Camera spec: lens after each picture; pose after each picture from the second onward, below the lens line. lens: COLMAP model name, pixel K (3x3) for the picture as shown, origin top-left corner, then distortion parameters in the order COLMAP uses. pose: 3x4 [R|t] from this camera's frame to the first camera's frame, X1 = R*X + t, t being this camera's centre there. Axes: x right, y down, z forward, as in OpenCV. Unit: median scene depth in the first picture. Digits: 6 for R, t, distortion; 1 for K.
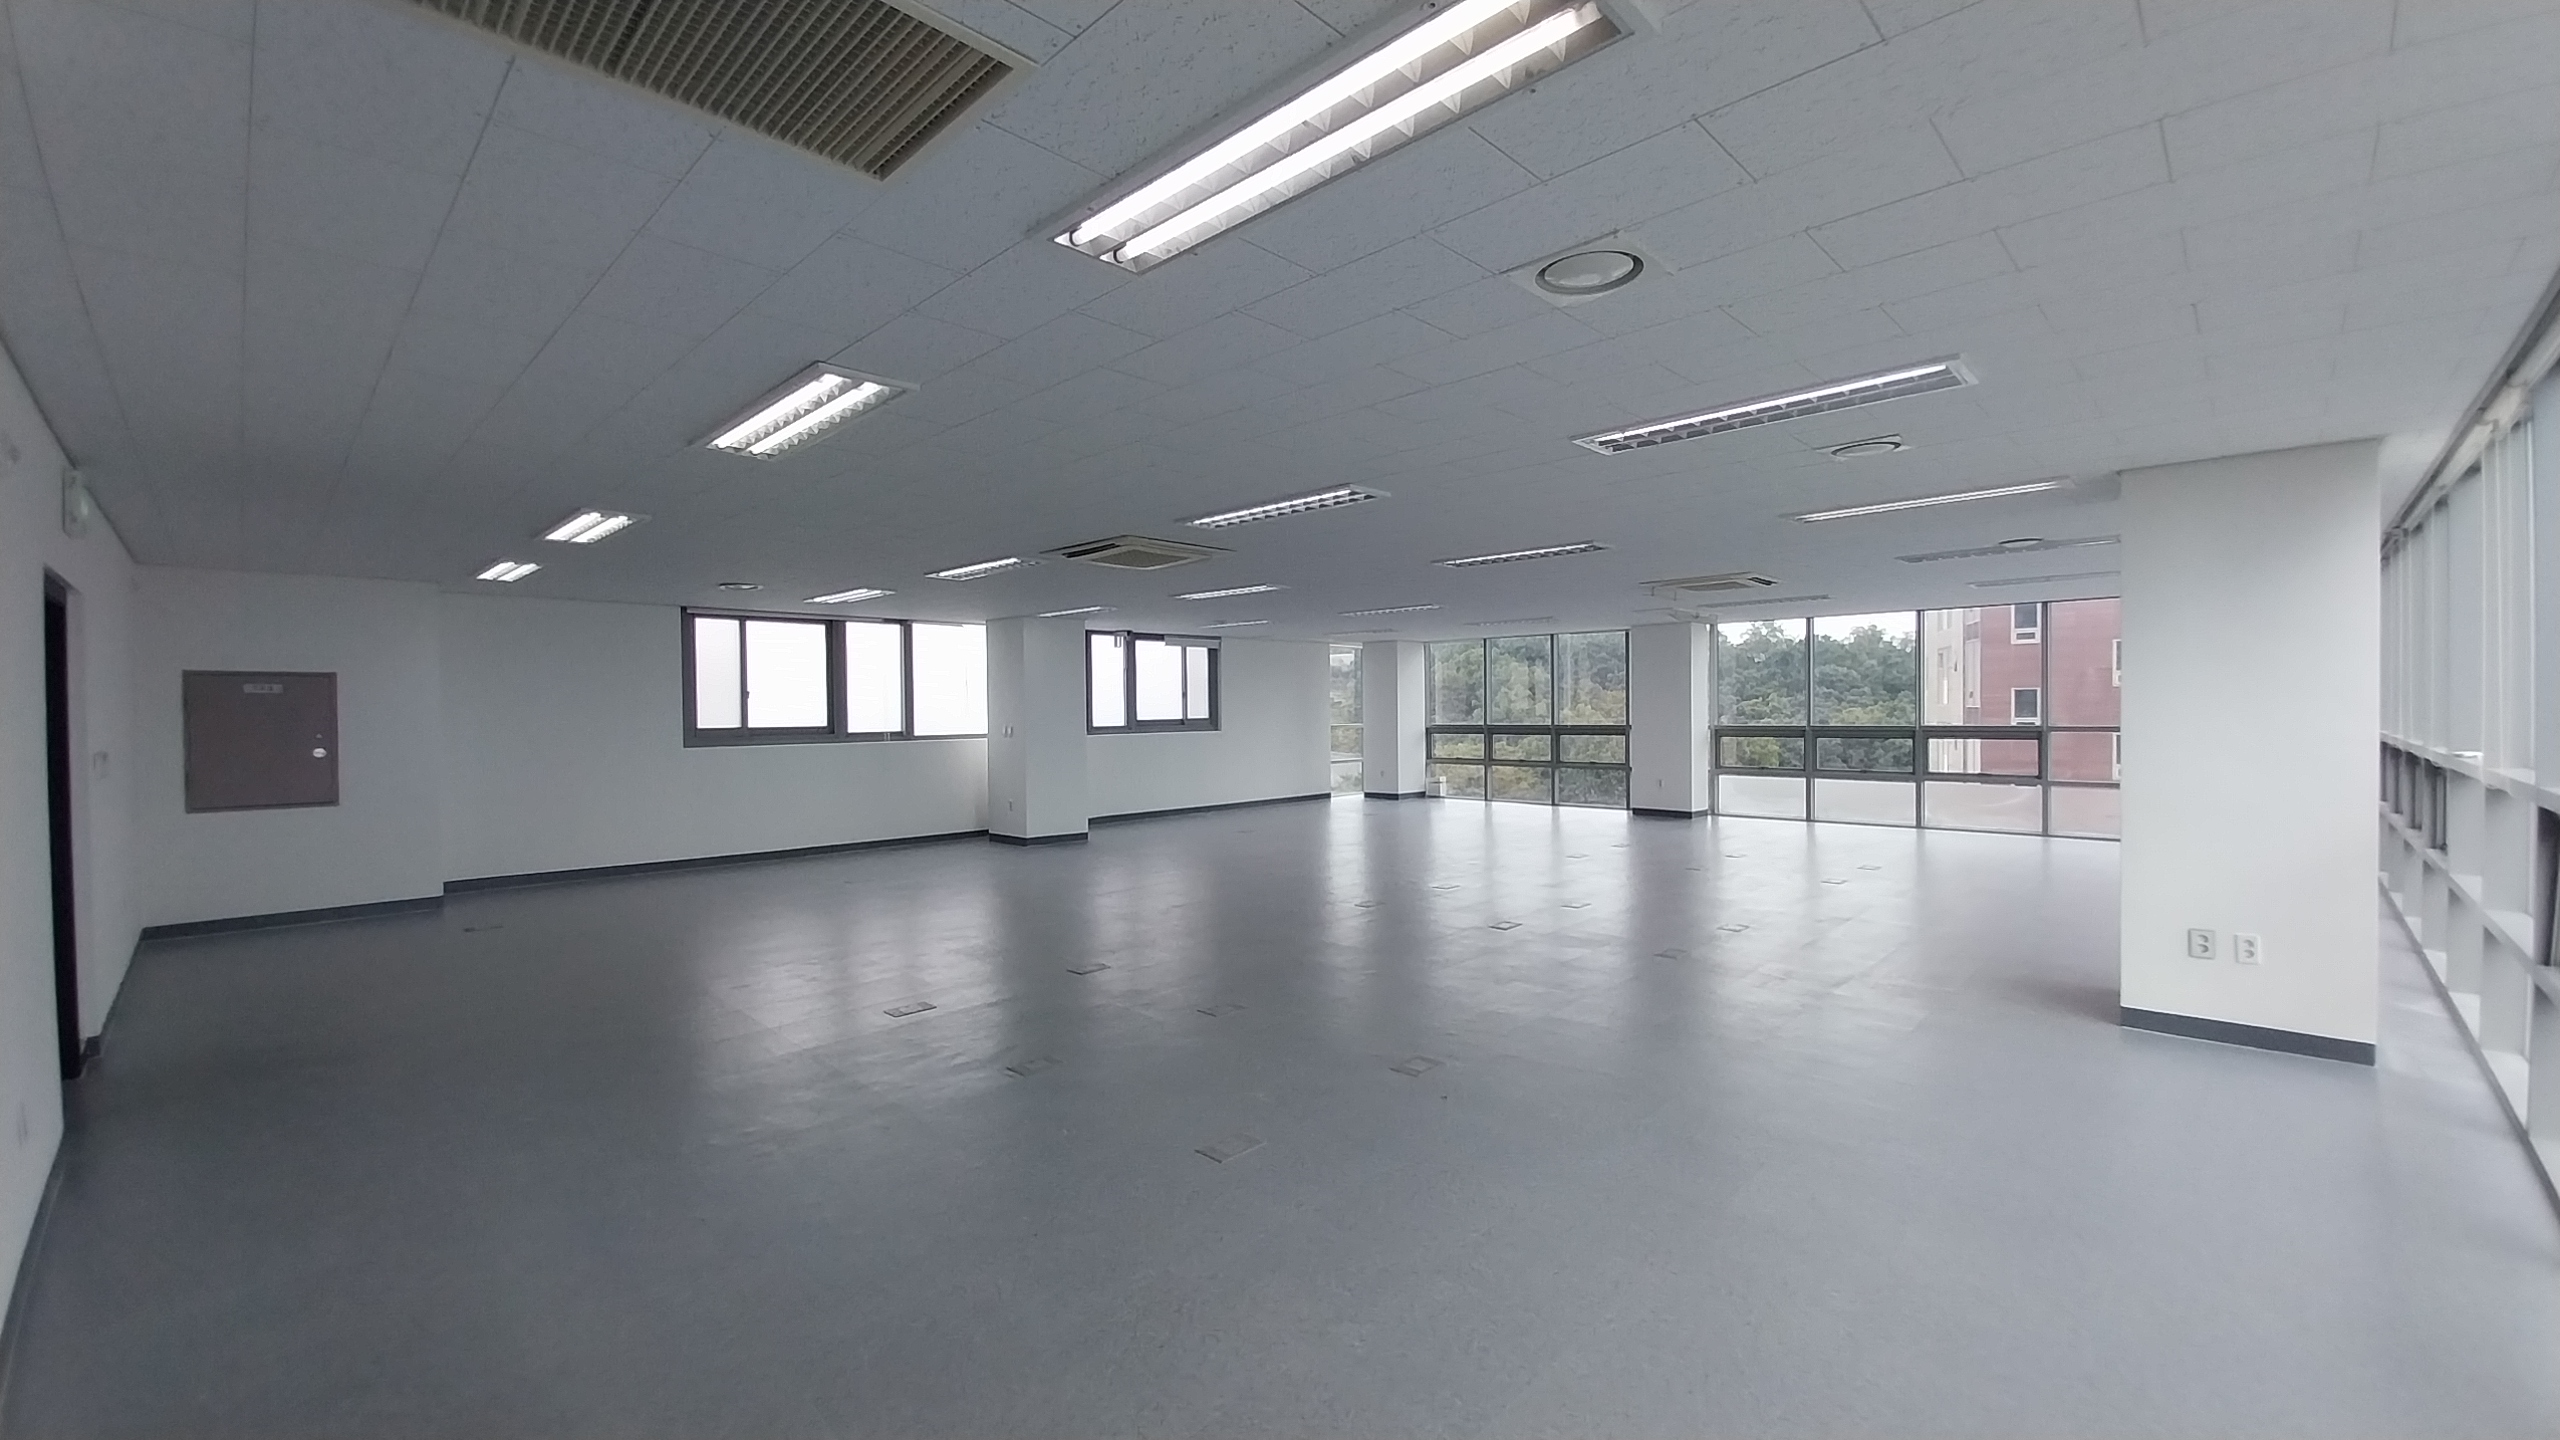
lens RADIAL K [[1012.5, 0, 1290.7], [0, 1012.5, 725.6], [0, 0, 1]] dist [-0.001429, -0.000282]
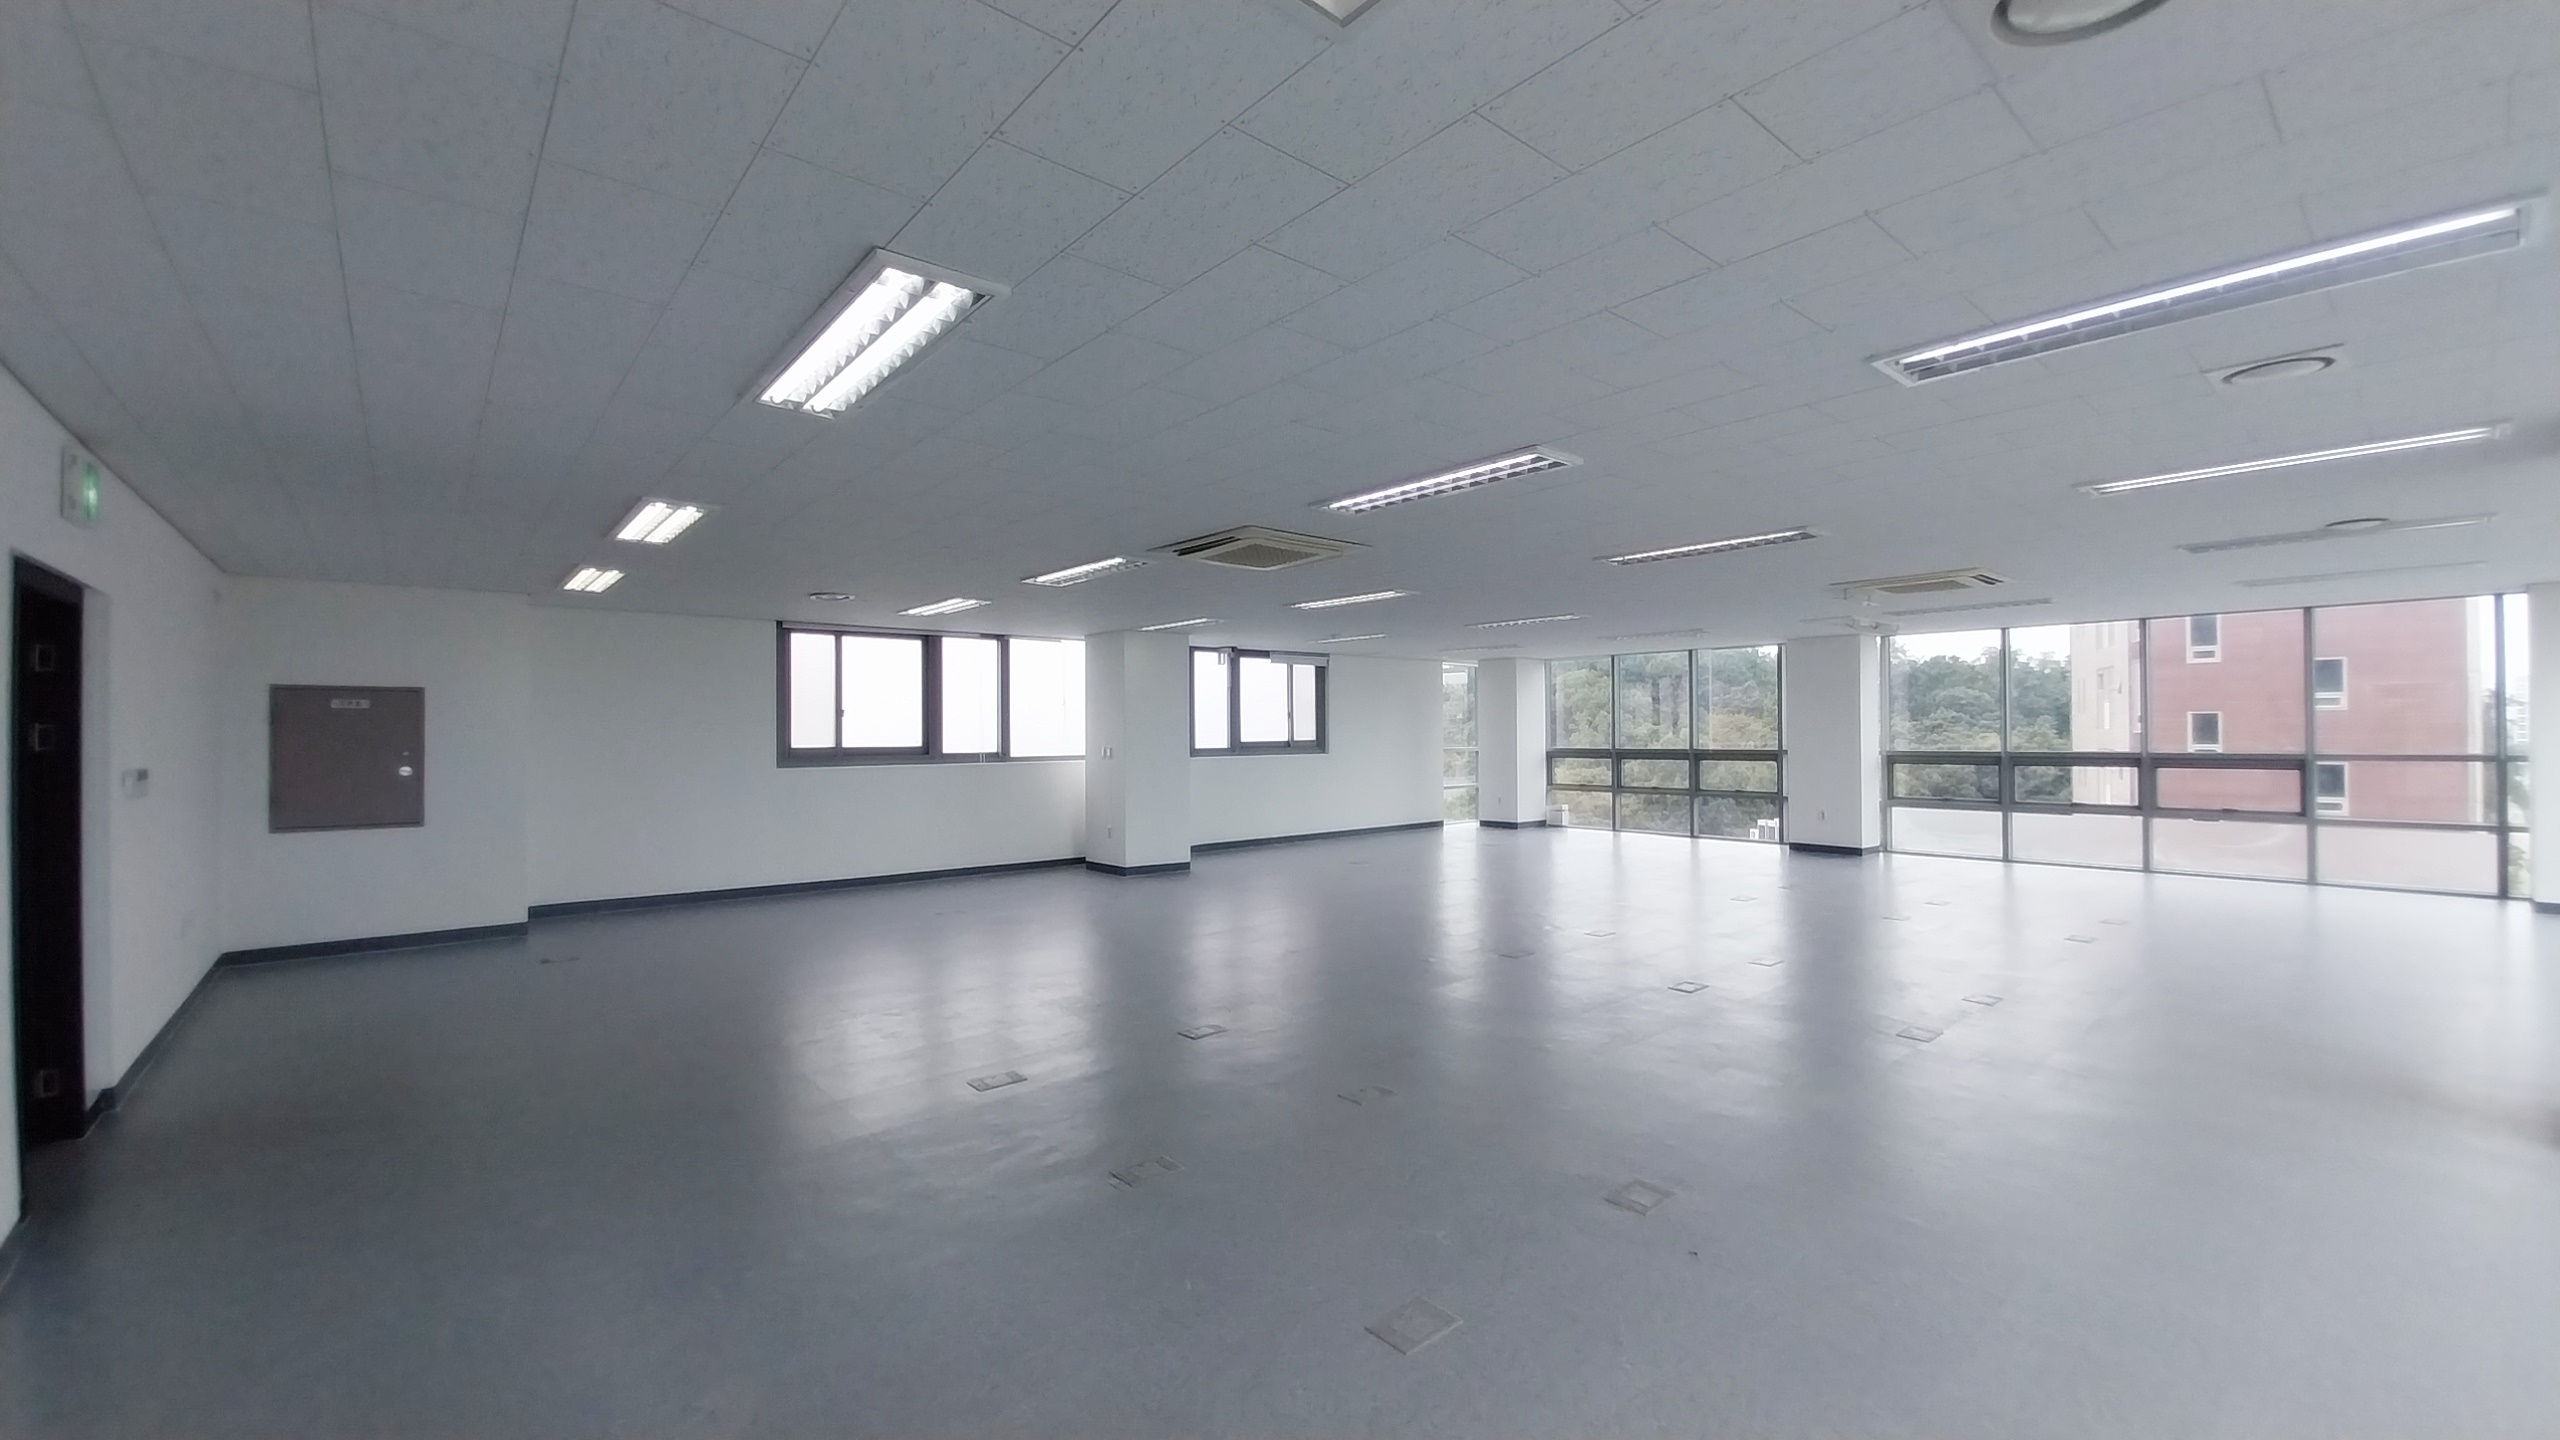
lens RADIAL K [[1012.5, 0, 1280.6], [0, 1012.5, 723.3], [0, 0, 1]] dist [-0.001429, -0.000282]
pose [[0.995131, 0.002953, -0.098513, -0.033623], [-0.005406, 0.999682, -0.024640, 0.000504], [0.098409, 0.025052, 0.994831, 0.101430]]
